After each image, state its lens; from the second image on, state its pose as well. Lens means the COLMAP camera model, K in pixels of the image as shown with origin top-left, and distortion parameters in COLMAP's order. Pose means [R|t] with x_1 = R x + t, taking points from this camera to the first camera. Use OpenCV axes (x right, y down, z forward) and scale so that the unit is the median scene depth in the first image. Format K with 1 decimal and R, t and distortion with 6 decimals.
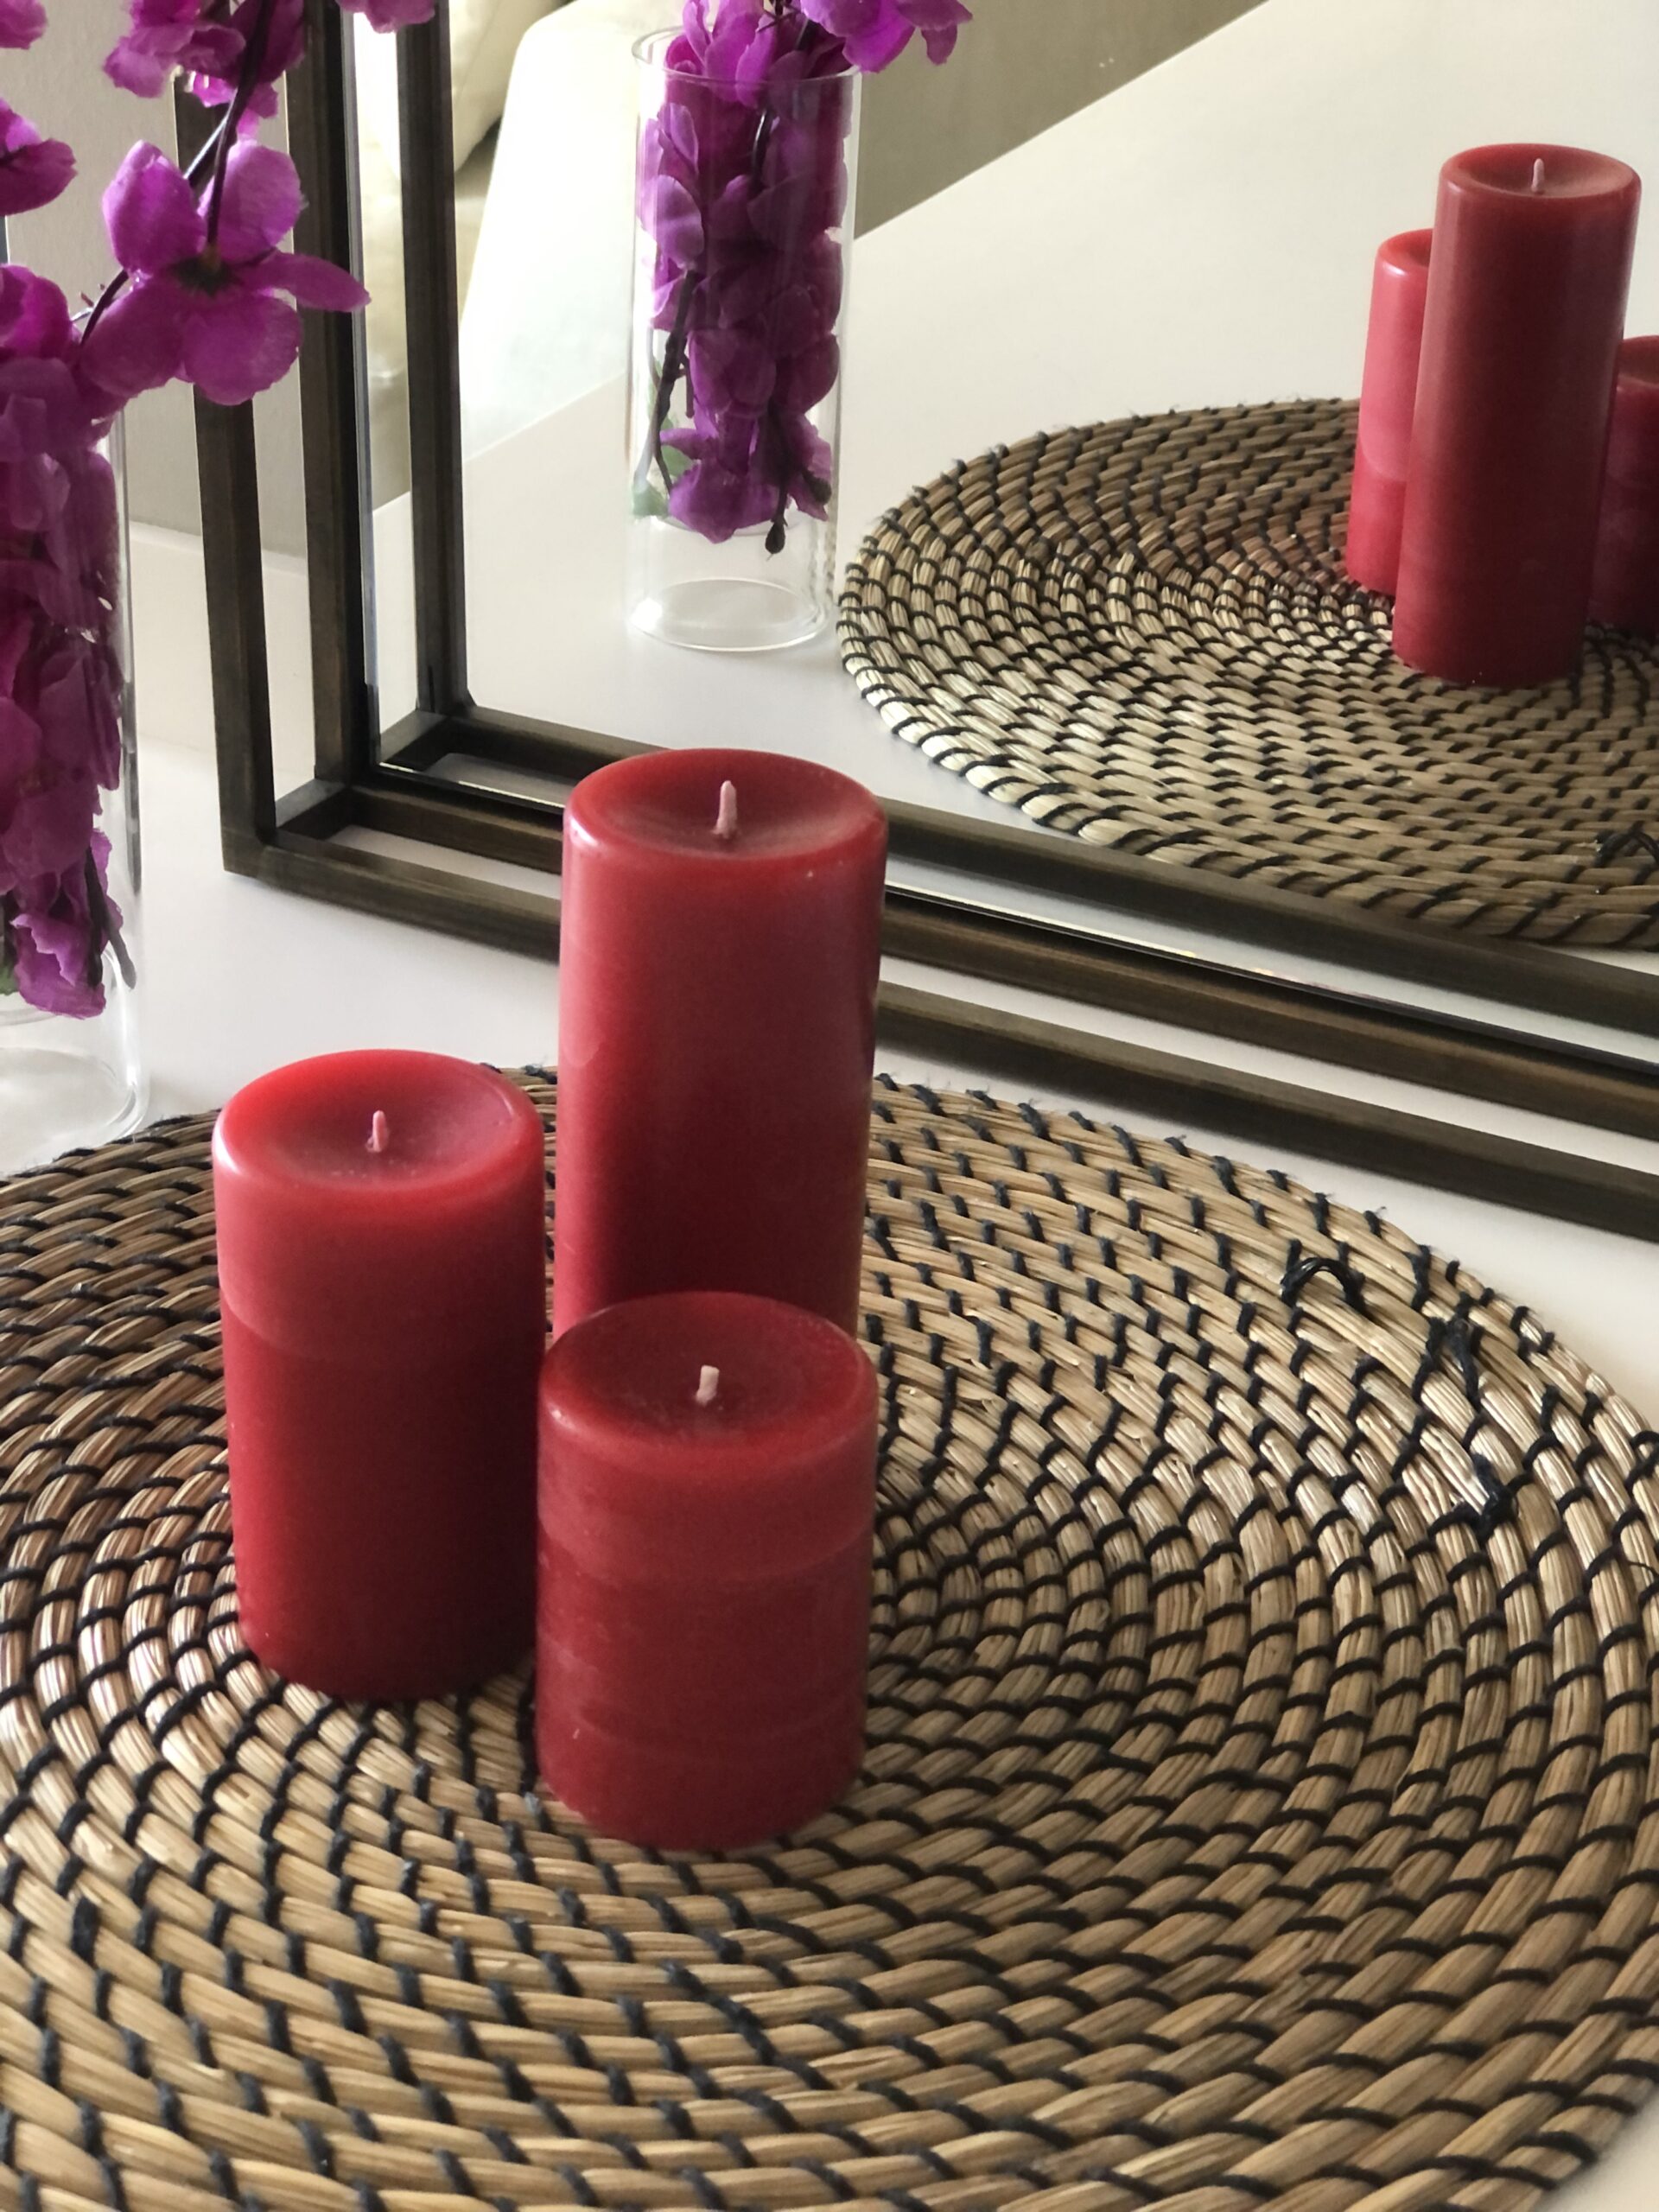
lens RADIAL K [[3616.1, 0, 835.6], [0, 3616.1, 1118.3], [0, 0, 1]] dist [0.017226, 0.000000]
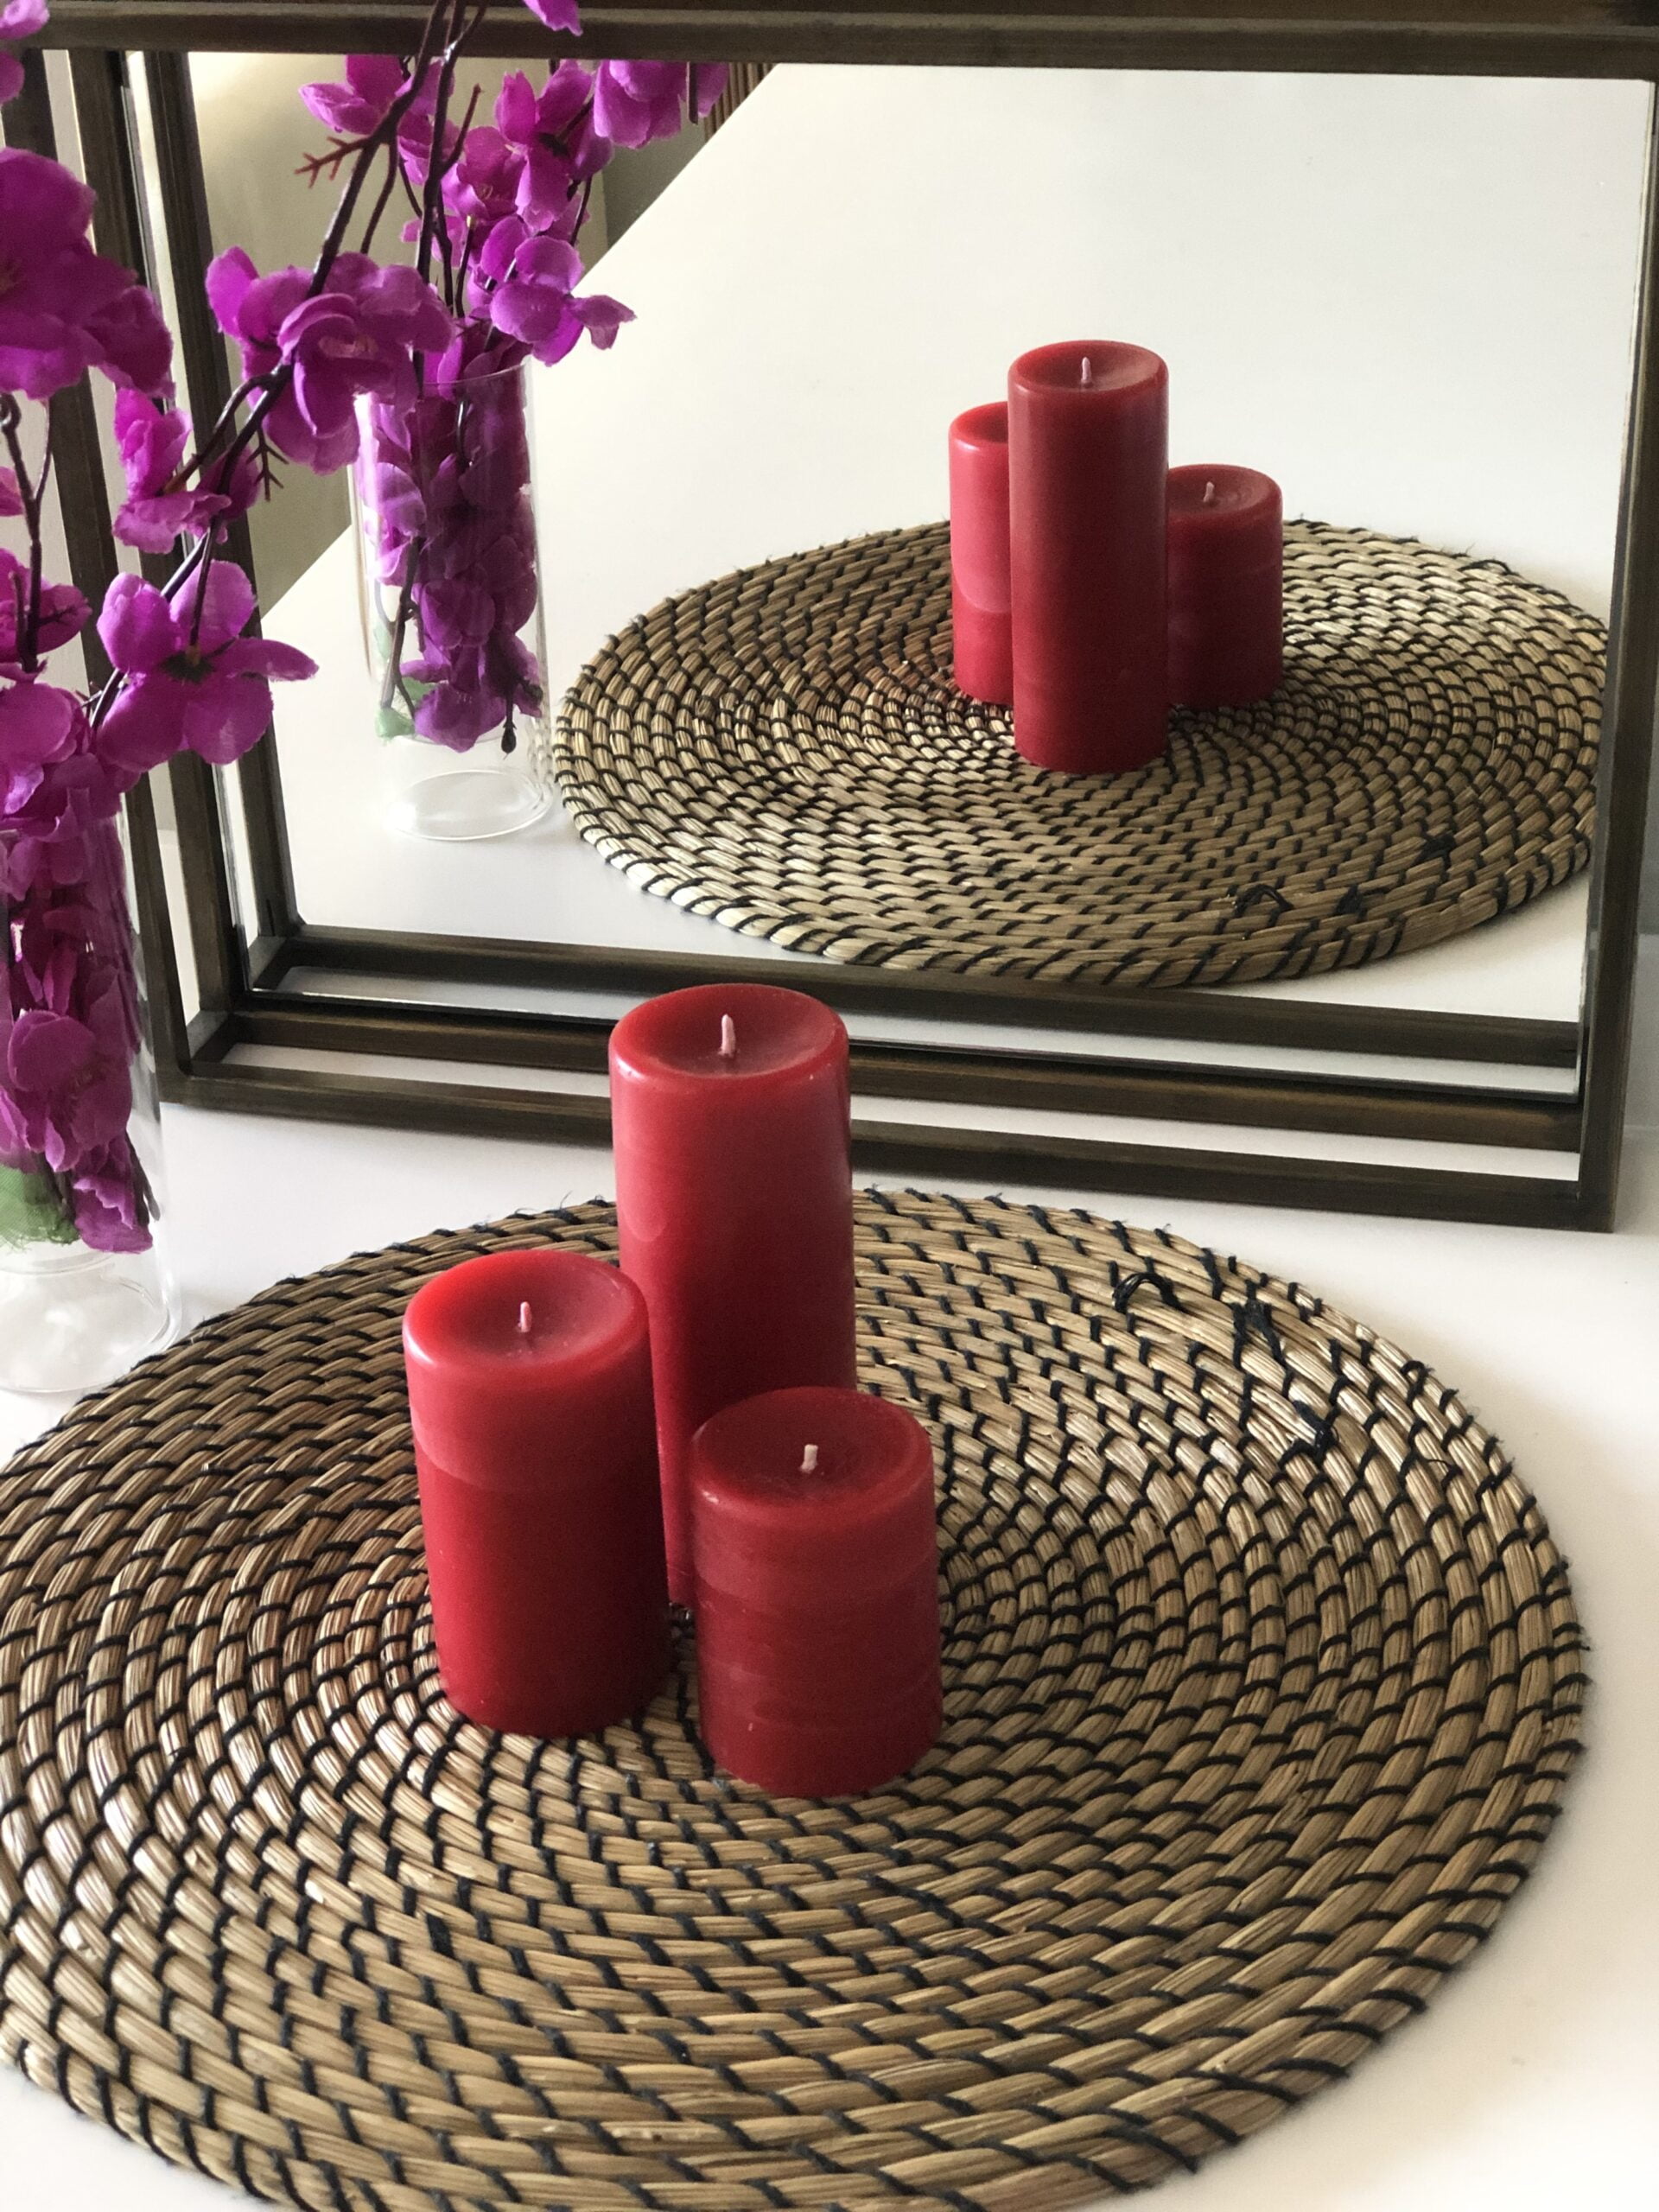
lens RADIAL K [[3616.1, 0, 829.3], [0, 3616.1, 1098.2], [0, 0, 1]] dist [0.017226, 0.000000]
pose [[0.973390, -0.165727, 0.158262, -0.189594], [0.165333, 0.986112, 0.015748, -0.069370], [-0.158674, 0.010837, 0.987271, -0.306674]]
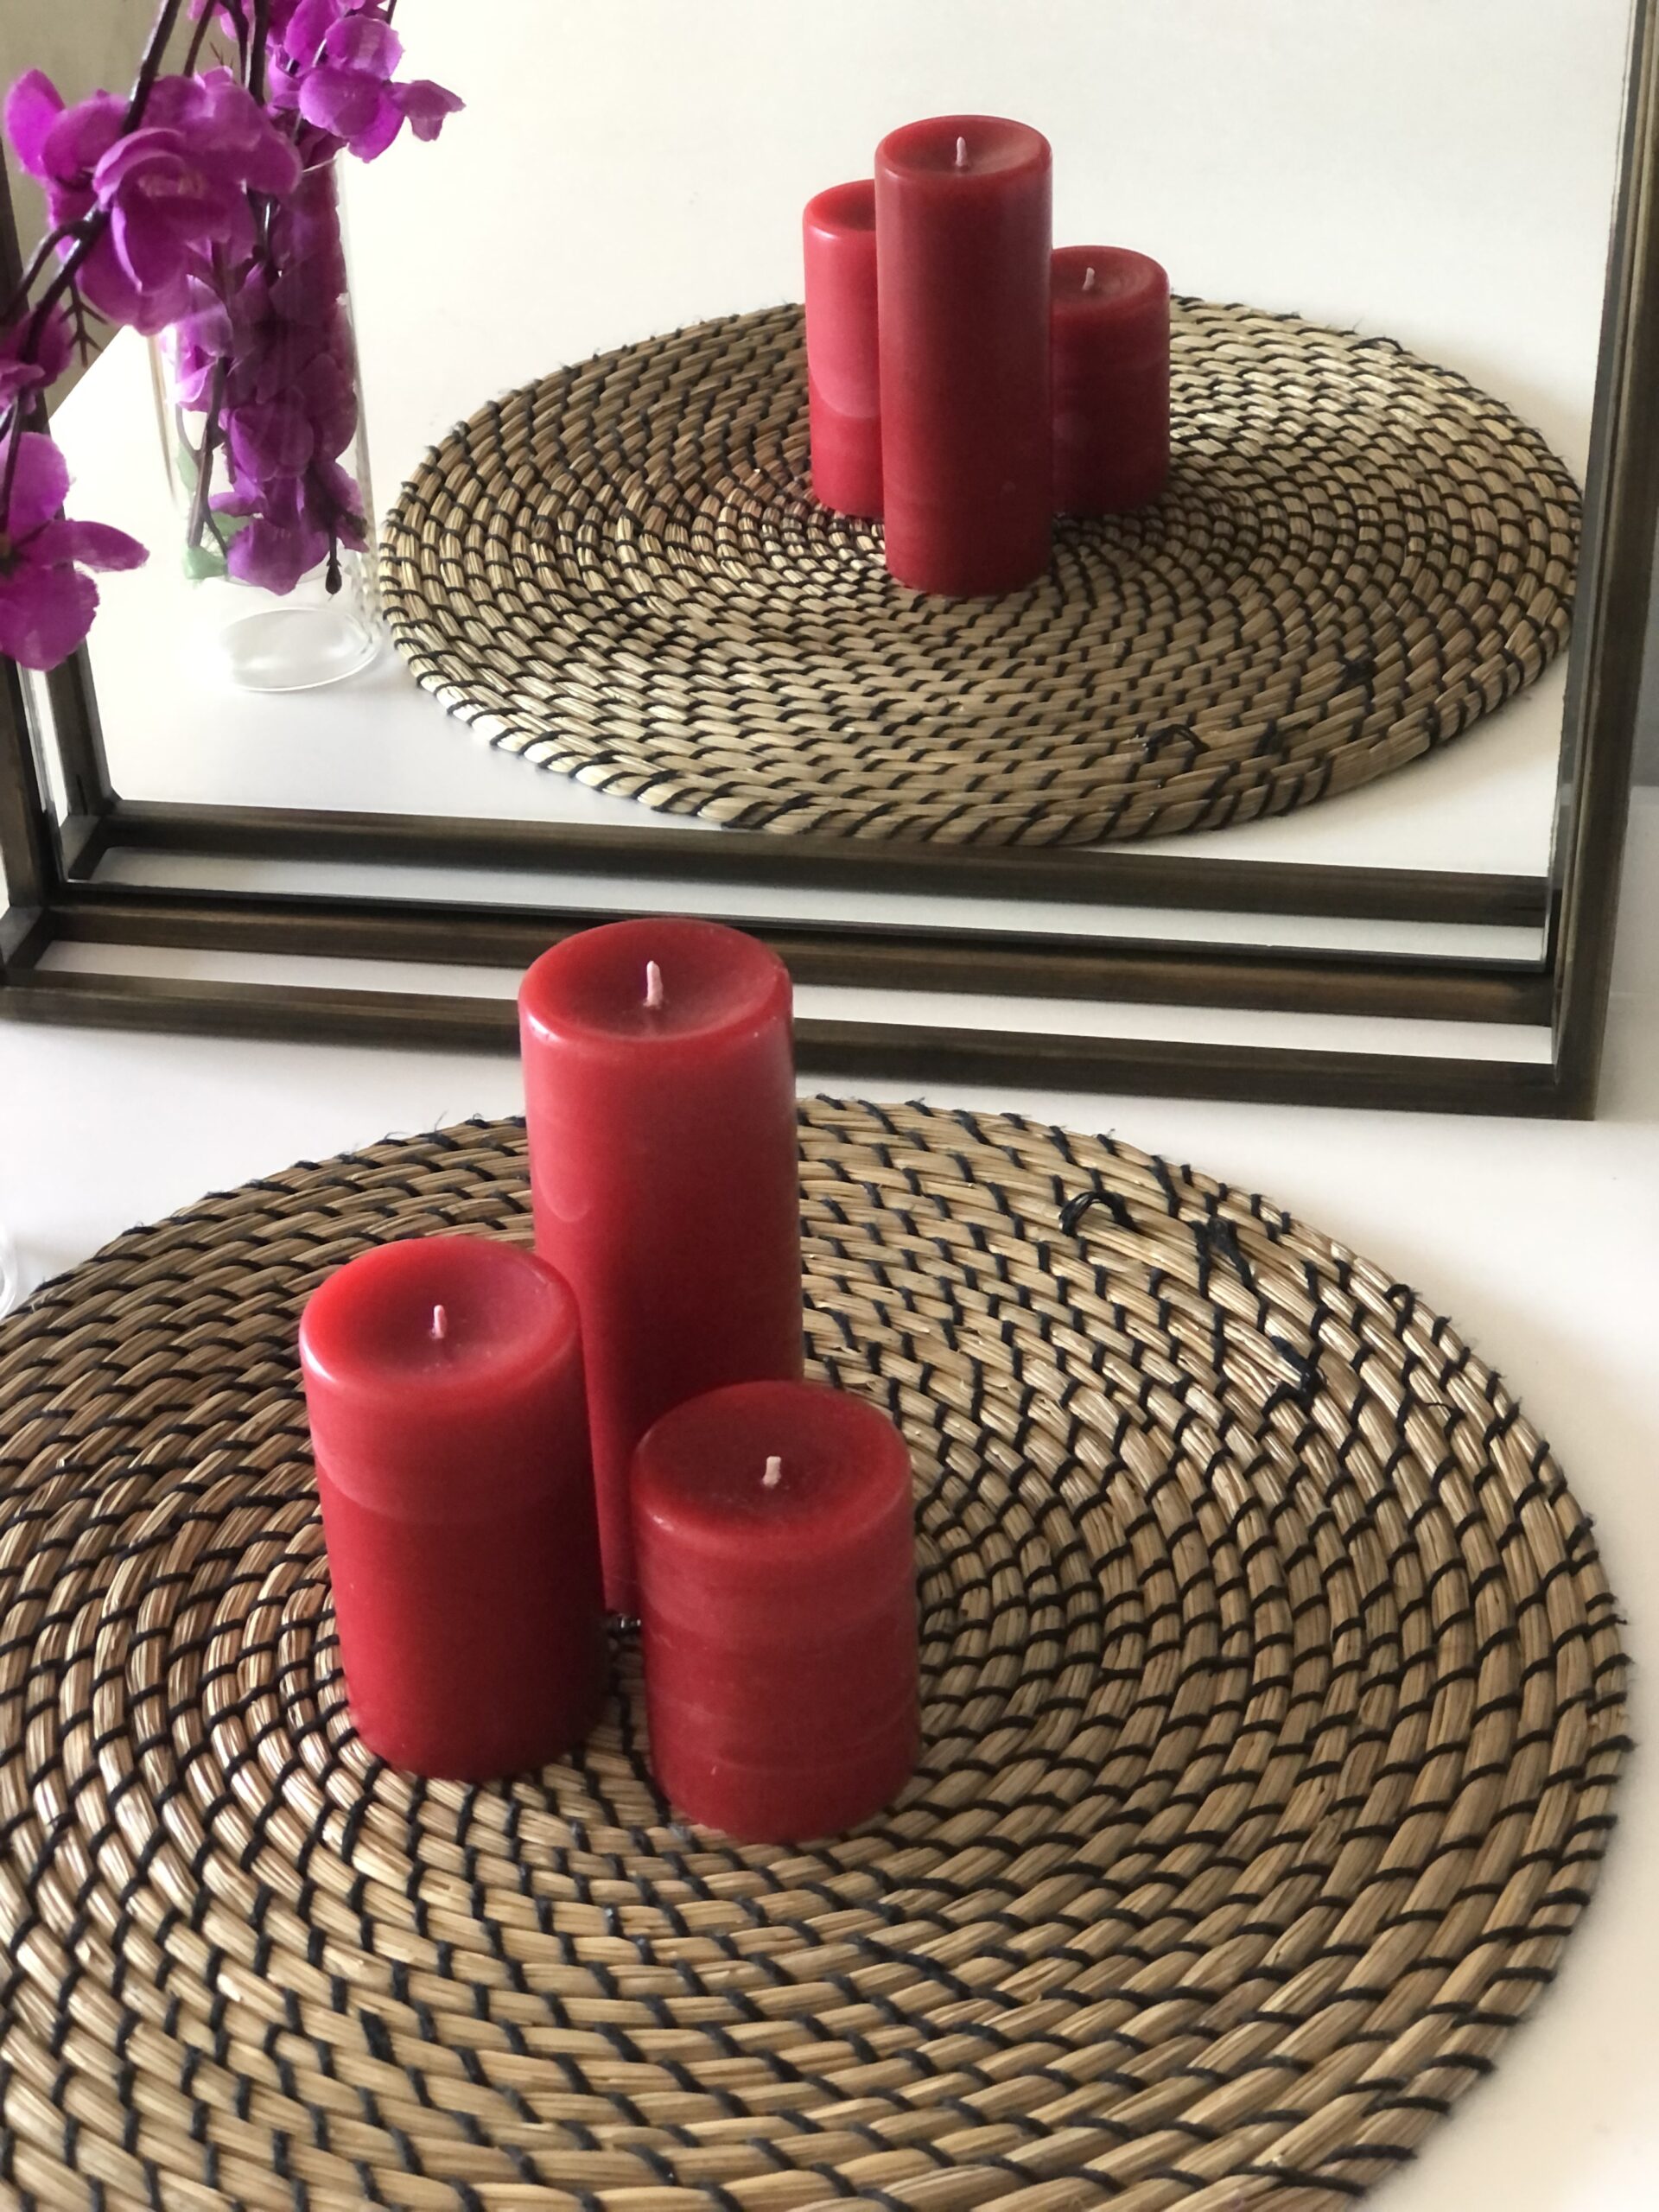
lens RADIAL K [[3616.1, 0, 823.8], [0, 3616.1, 1108.9], [0, 0, 1]] dist [0.017226, 0.000000]
pose [[0.954997, -0.214189, 0.205190, -0.204939], [0.195395, 0.974750, 0.108090, -0.146037], [-0.223160, -0.063133, 0.972735, -0.147603]]
